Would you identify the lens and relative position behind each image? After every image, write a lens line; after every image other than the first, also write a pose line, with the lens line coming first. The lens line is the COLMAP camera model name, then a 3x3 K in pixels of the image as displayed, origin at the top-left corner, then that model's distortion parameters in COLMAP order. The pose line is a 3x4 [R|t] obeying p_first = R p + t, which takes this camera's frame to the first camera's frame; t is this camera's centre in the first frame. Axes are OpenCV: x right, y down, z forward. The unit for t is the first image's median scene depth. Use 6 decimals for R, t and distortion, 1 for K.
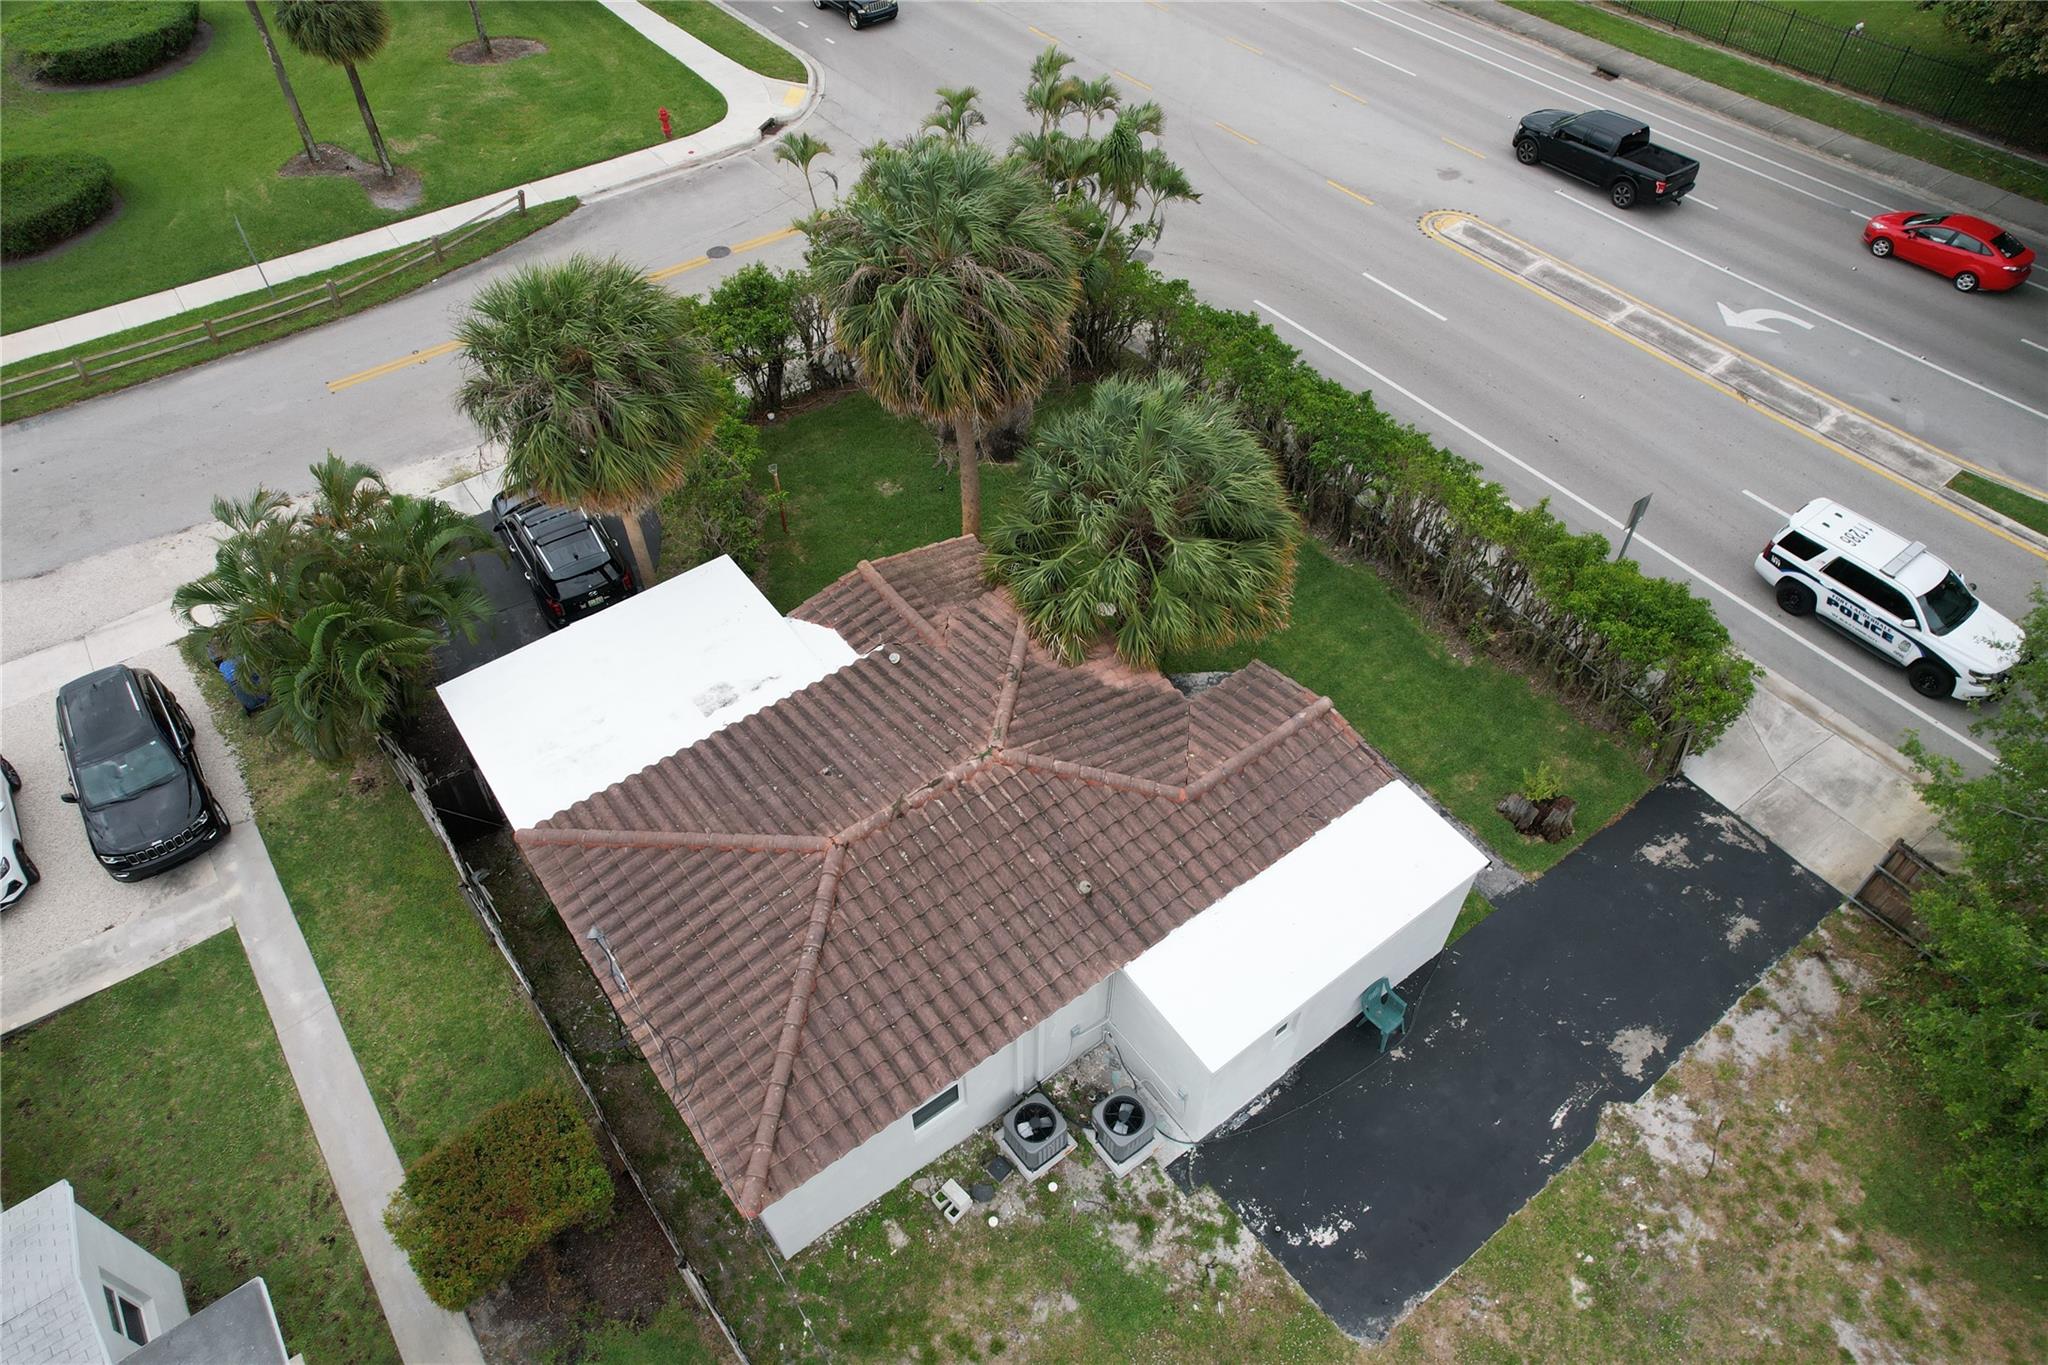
lens RADIAL K [[1315.7, 0, 1035.0], [0, 1315.7, 696.3], [0, 0, 1]] dist [-0.076125, 0.074609]
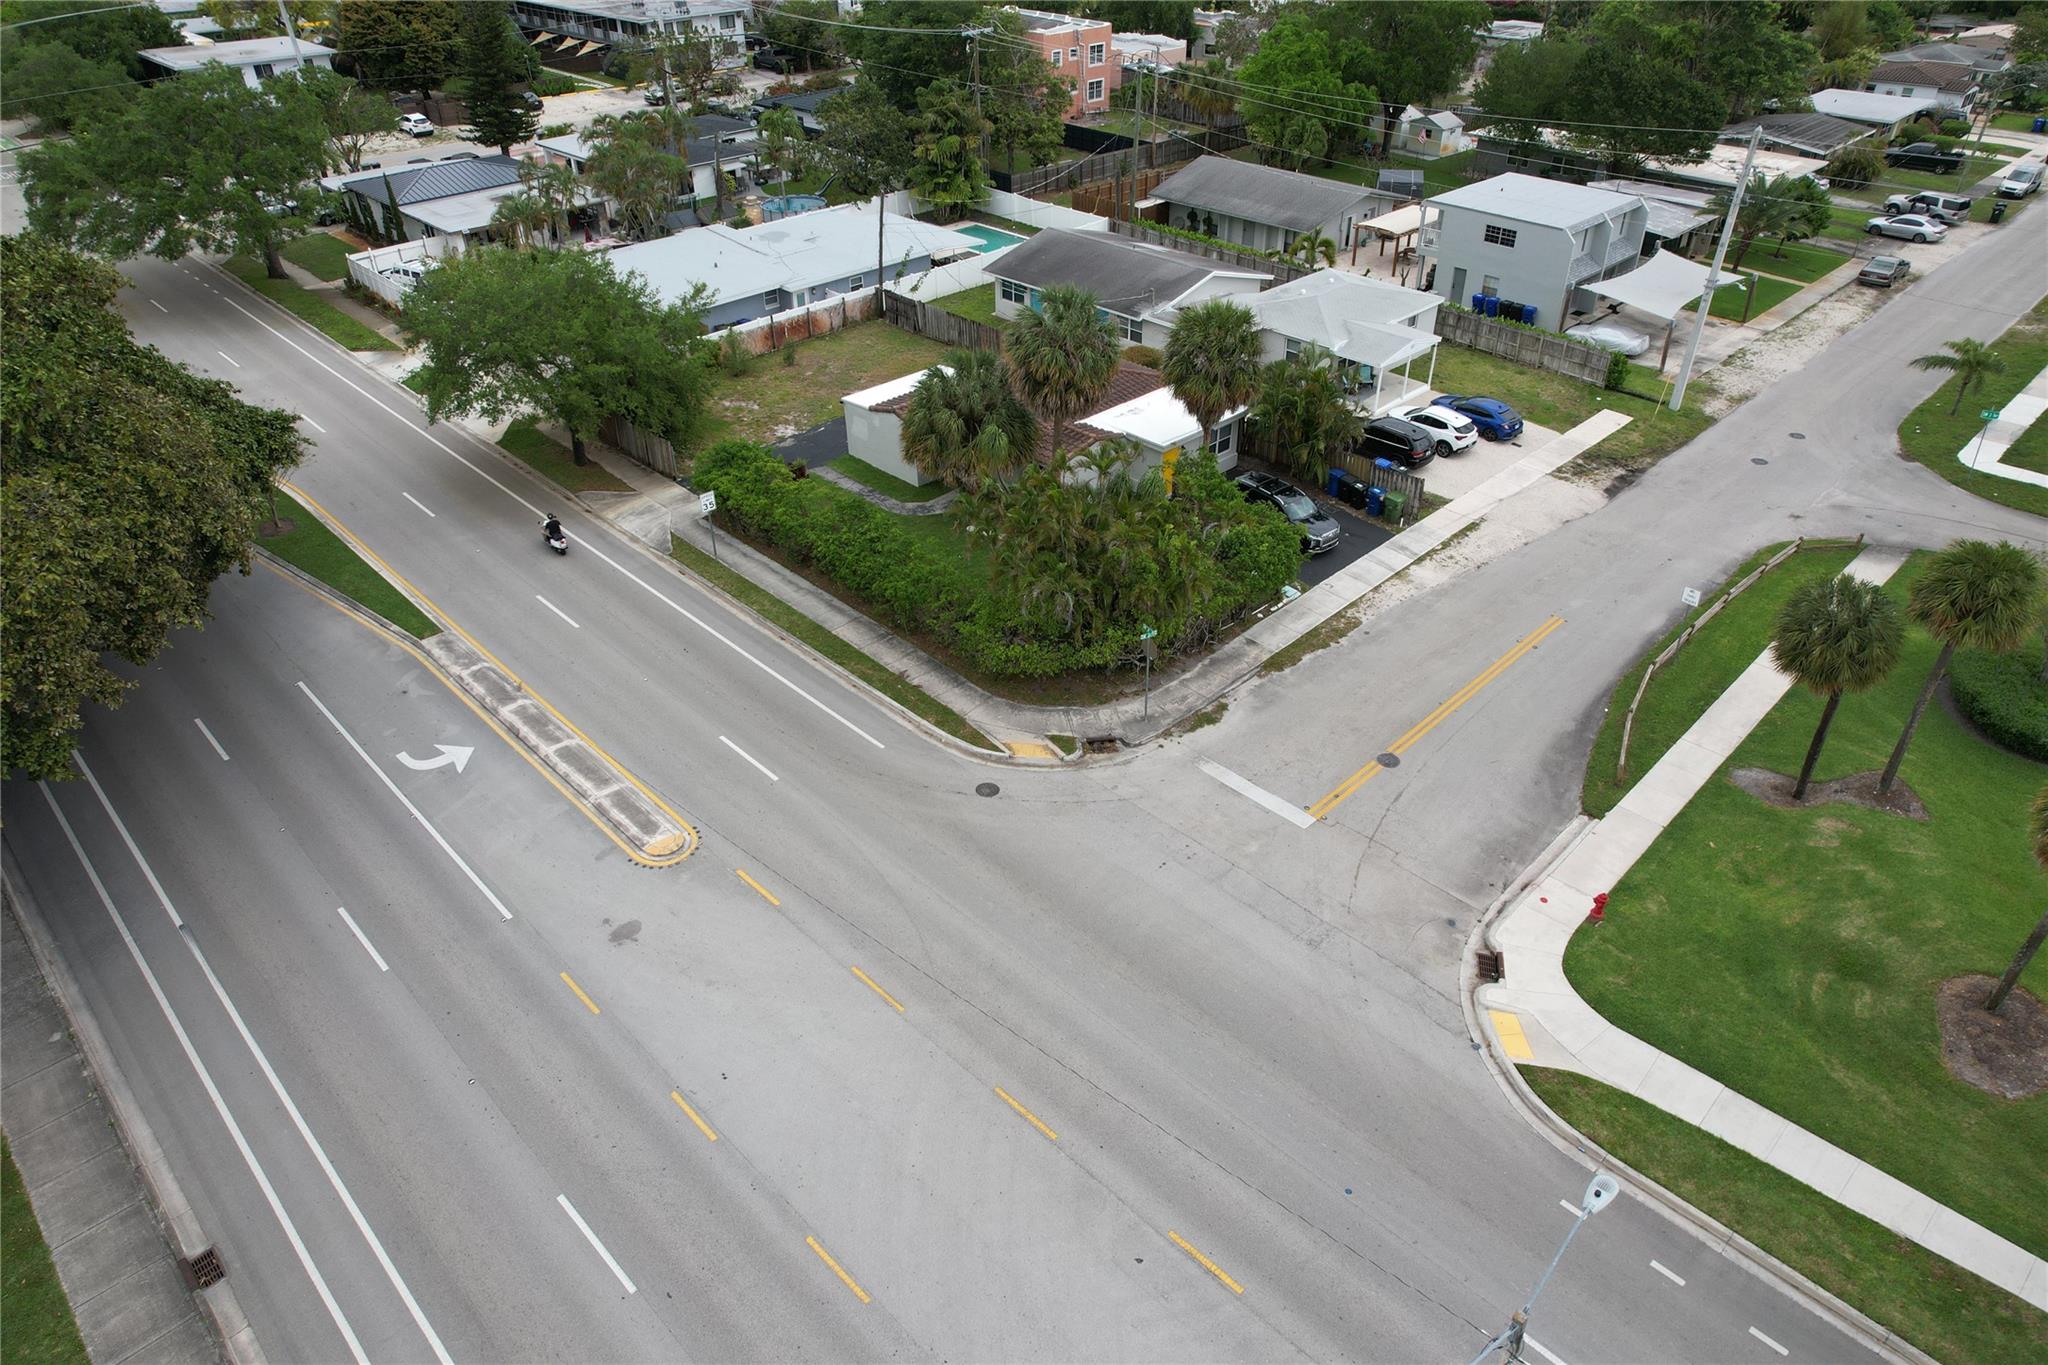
lens RADIAL K [[1315.7, 0, 1035.0], [0, 1315.7, 696.3], [0, 0, 1]] dist [-0.076125, 0.074609]
pose [[-0.991004, 0.081465, -0.106181, 0.245755], [-0.094487, 0.135993, 0.986194, -2.272269], [0.094780, 0.987355, -0.127072, 1.761552]]
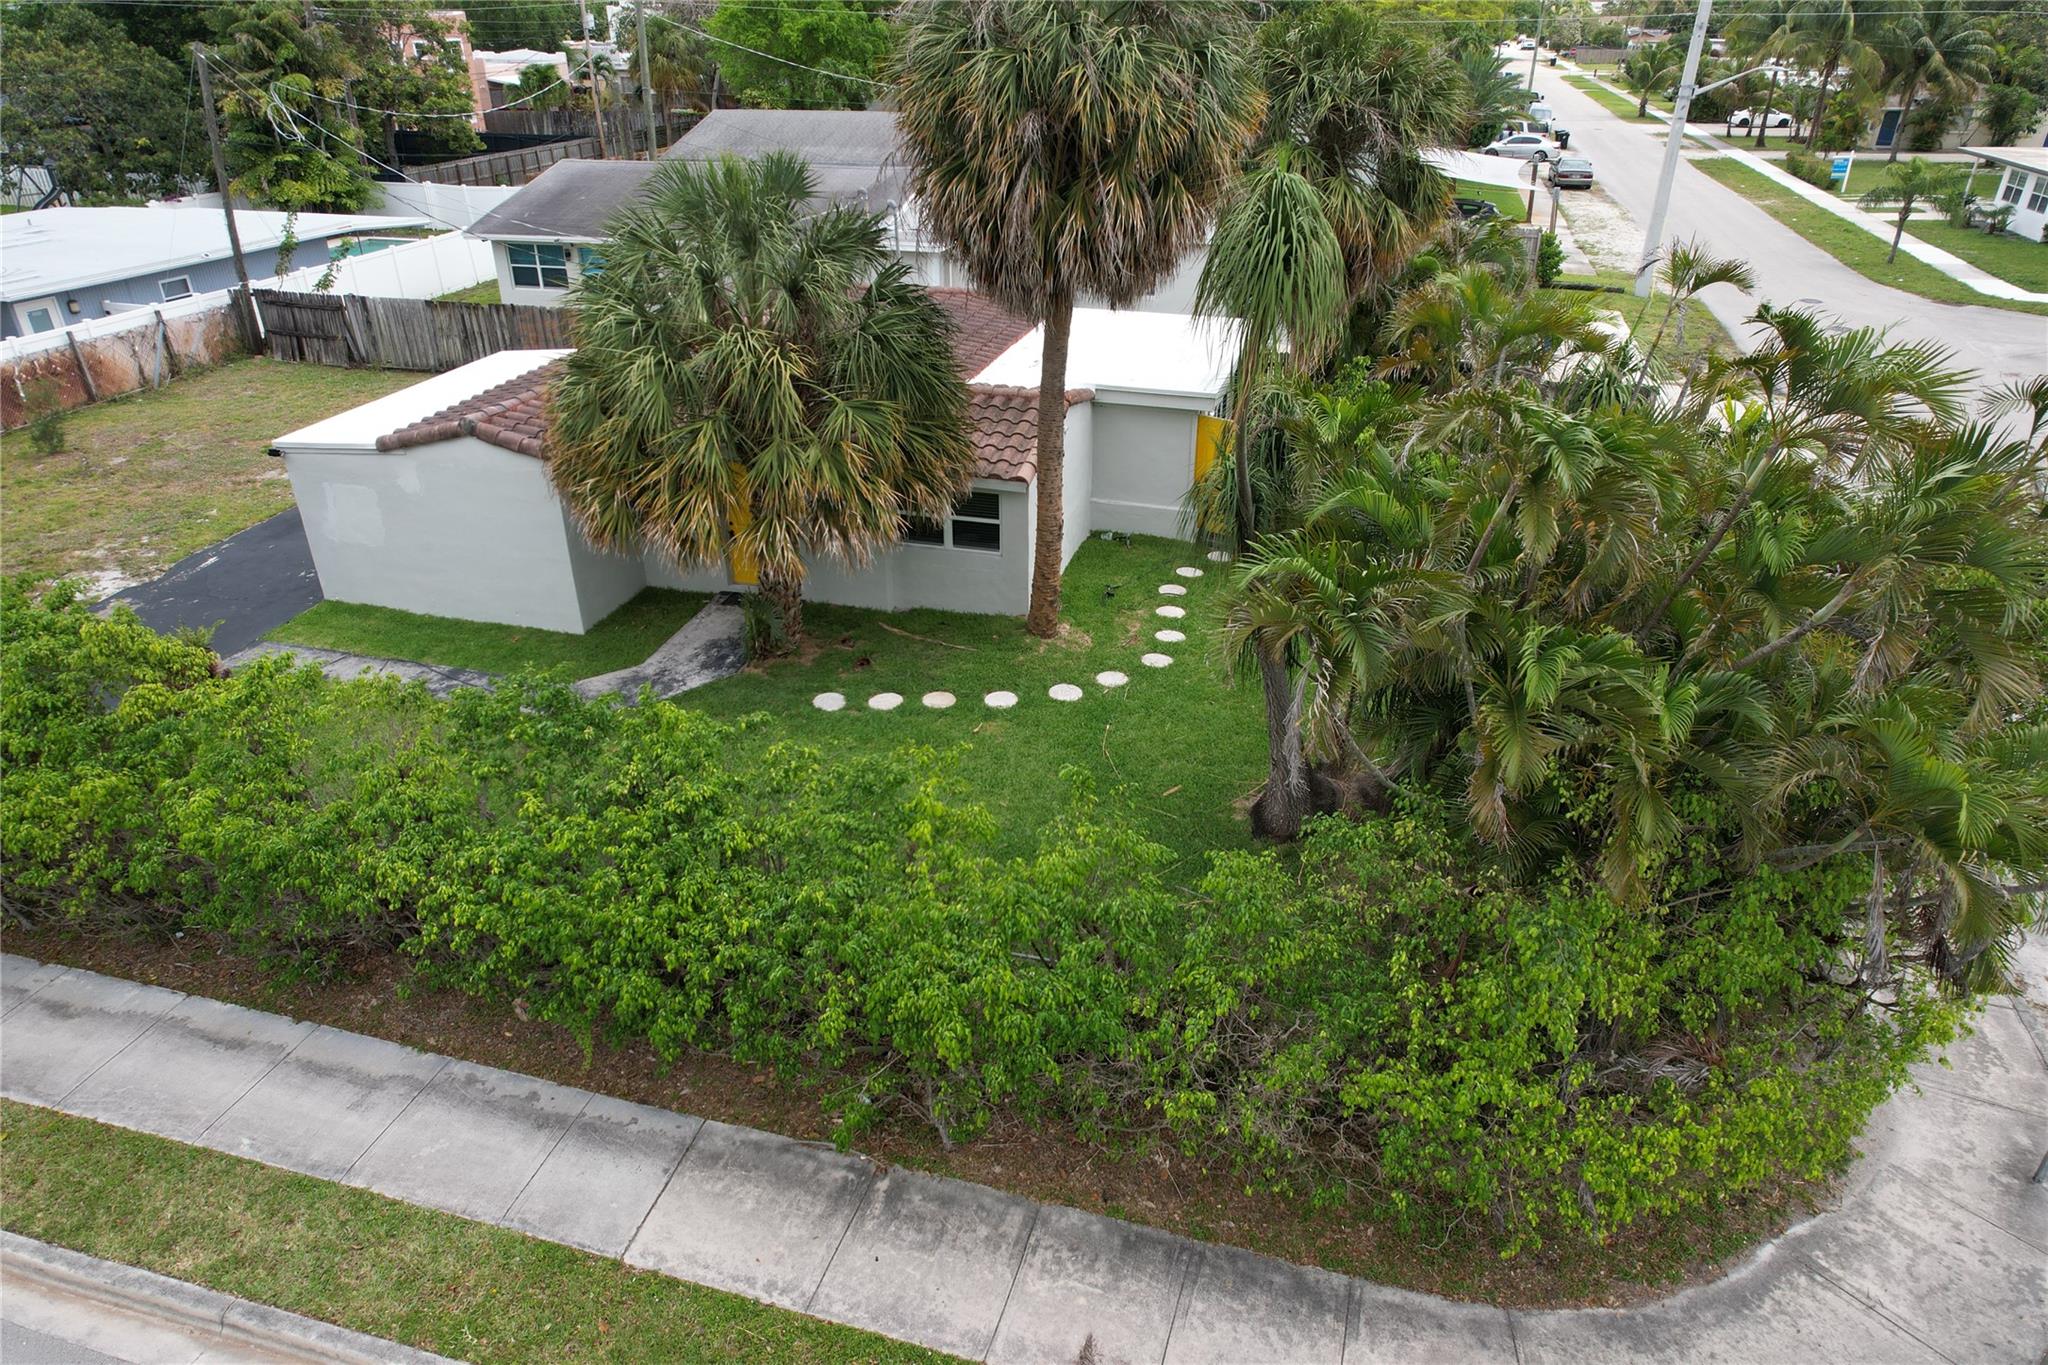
lens RADIAL K [[1315.7, 0, 1035.0], [0, 1315.7, 696.3], [0, 0, 1]] dist [-0.076125, 0.074609]
pose [[-0.792437, 0.295176, -0.533775, 0.402369], [-0.447078, 0.314217, 0.837489, -0.756007], [0.414928, 0.902296, -0.117031, 1.312475]]
